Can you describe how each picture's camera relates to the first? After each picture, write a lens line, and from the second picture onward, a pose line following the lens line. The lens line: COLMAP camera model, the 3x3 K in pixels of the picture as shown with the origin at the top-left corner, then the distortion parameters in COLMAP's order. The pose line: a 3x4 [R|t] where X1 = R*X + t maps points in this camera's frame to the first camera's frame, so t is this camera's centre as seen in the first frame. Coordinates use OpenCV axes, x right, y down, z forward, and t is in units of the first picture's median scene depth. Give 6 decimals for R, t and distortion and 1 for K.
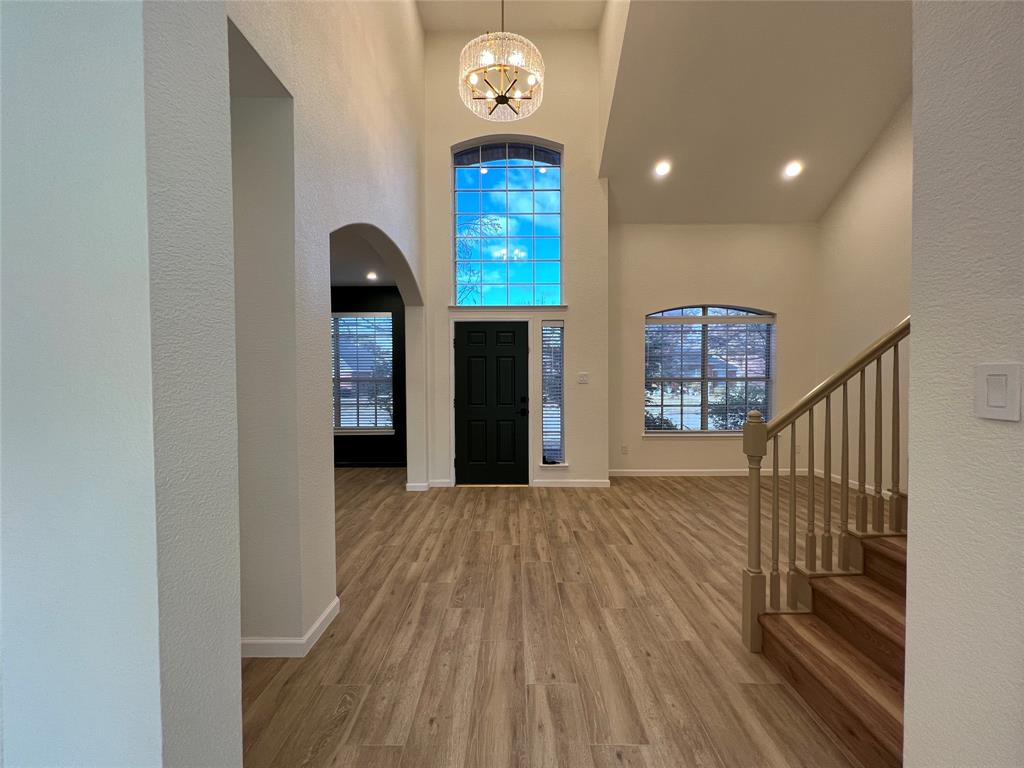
lens RADIAL K [[407.4, 0, 513.3], [0, 407.4, 384.1], [0, 0, 1]] dist [-0.002922, 0.000375]
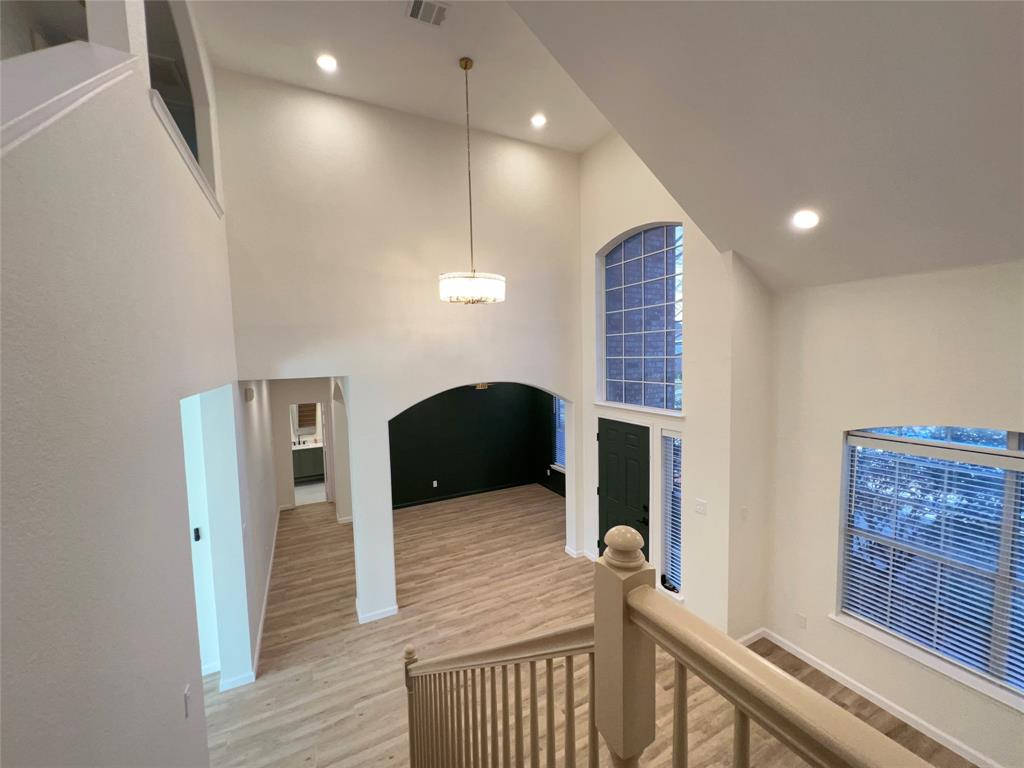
lens RADIAL K [[407.4, 0, 513.3], [0, 407.4, 384.1], [0, 0, 1]] dist [-0.002922, 0.000375]
pose [[0.458463, 0.057234, -0.886869, 1.028255], [0.003371, 0.997805, 0.066135, -0.455714], [0.888707, -0.033310, 0.457264, 0.446408]]
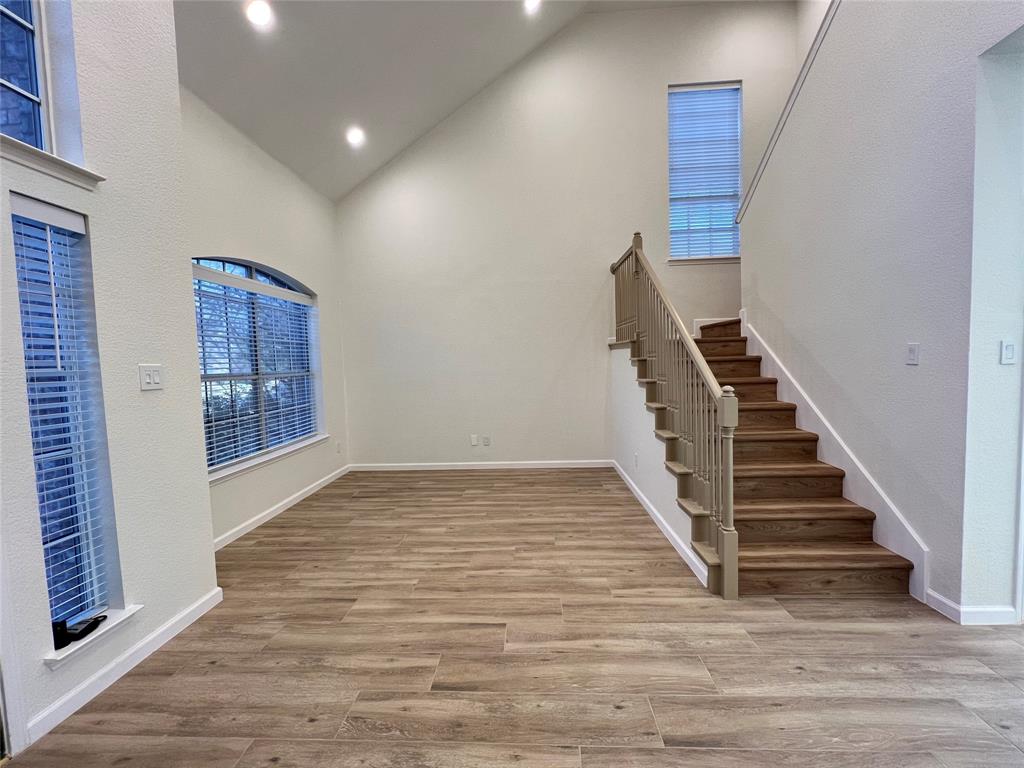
lens RADIAL K [[410.3, 0, 512.7], [0, 410.3, 386.3], [0, 0, 1]] dist [-0.001542, 0.000177]
pose [[0.046534, -0.056437, 0.997321, -0.318993], [0.051091, 0.997230, 0.054048, -0.013807], [-0.997609, 0.048439, 0.049289, 0.903126]]
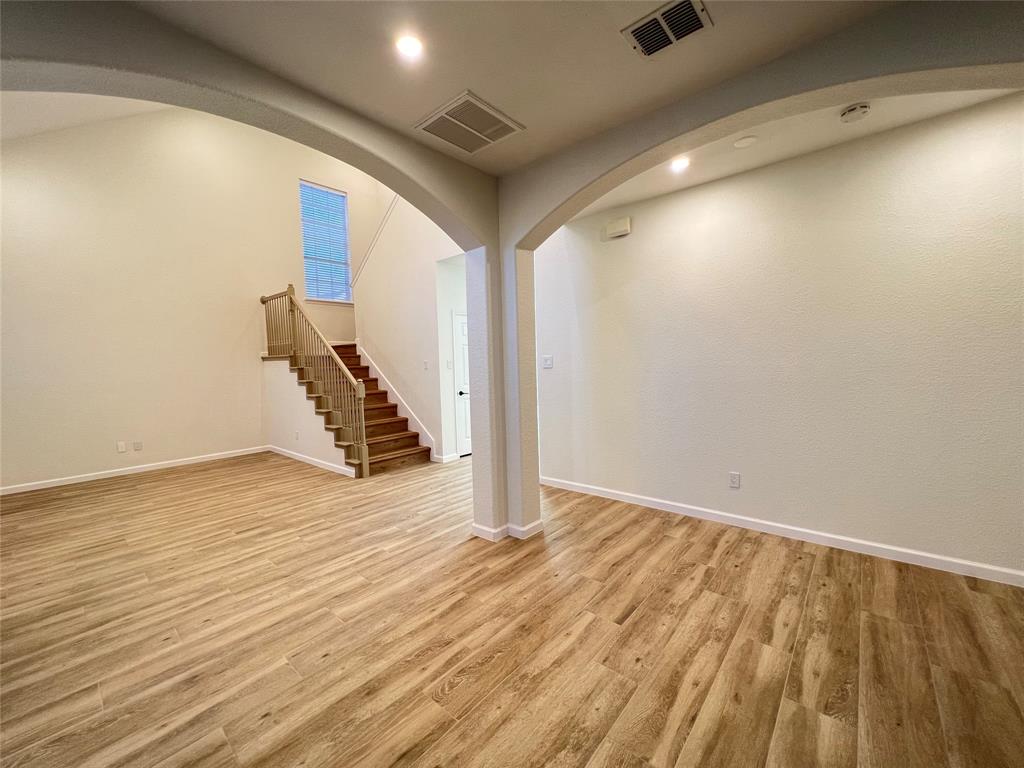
lens RADIAL K [[407.4, 0, 513.3], [0, 407.4, 384.1], [0, 0, 1]] dist [-0.002922, 0.000375]
pose [[-0.759122, -0.010647, 0.650861, -0.982744], [0.046327, 0.996447, 0.070333, -0.019414], [-0.649298, 0.083543, -0.755932, 1.321439]]
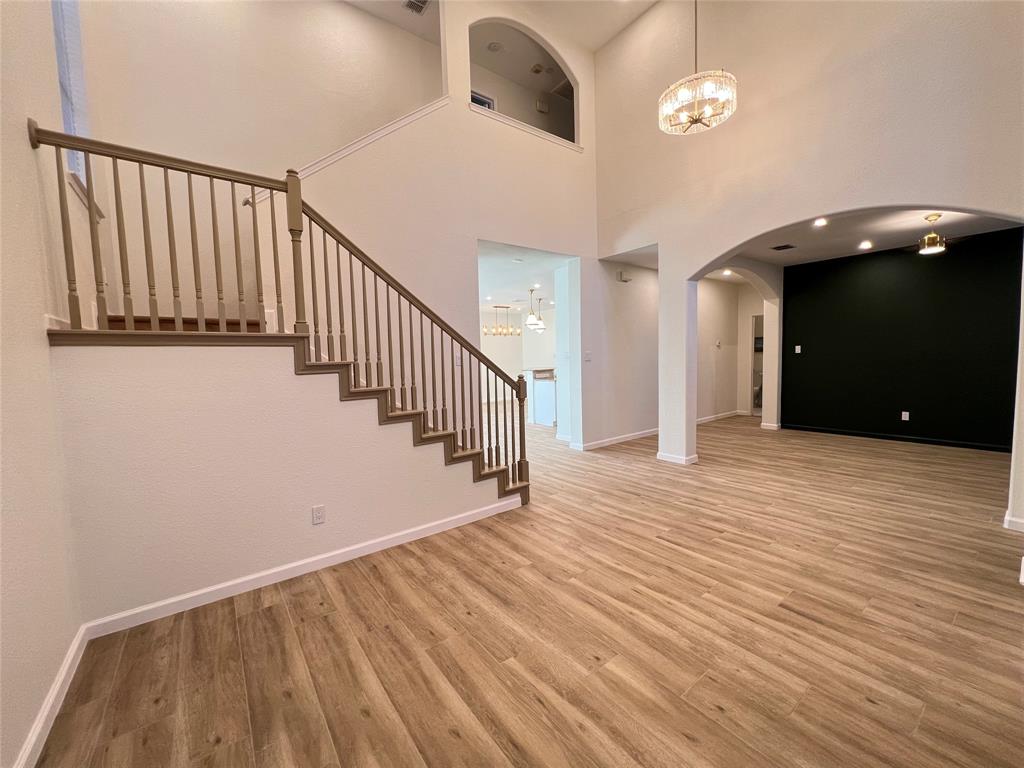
lens RADIAL K [[410.3, 0, 512.7], [0, 410.3, 386.3], [0, 0, 1]] dist [-0.001542, 0.000177]
pose [[-0.795801, 0.071108, -0.601369, 1.033314], [0.020765, 0.995702, 0.090256, -0.029087], [0.605203, 0.059339, -0.793857, 1.455649]]
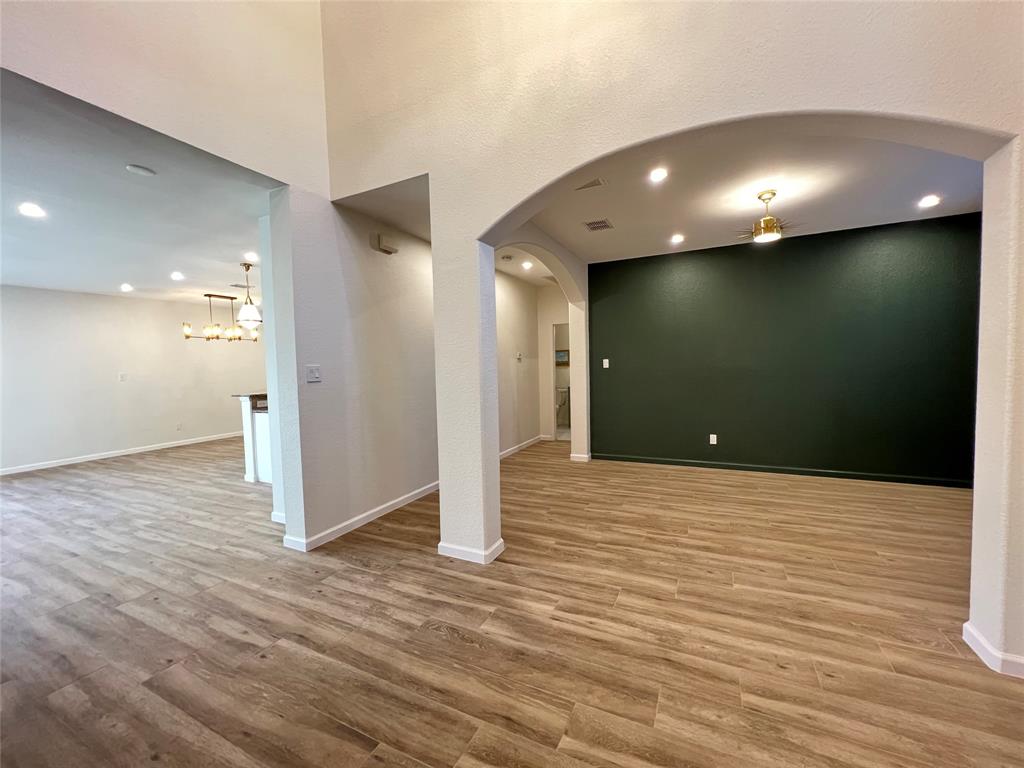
lens RADIAL K [[407.4, 0, 513.3], [0, 407.4, 384.1], [0, 0, 1]] dist [-0.002922, 0.000375]
pose [[-0.437384, 0.058567, -0.897366, 0.386099], [0.011291, 0.998156, 0.059641, -0.019213], [0.899204, 0.015954, -0.437238, 1.095020]]
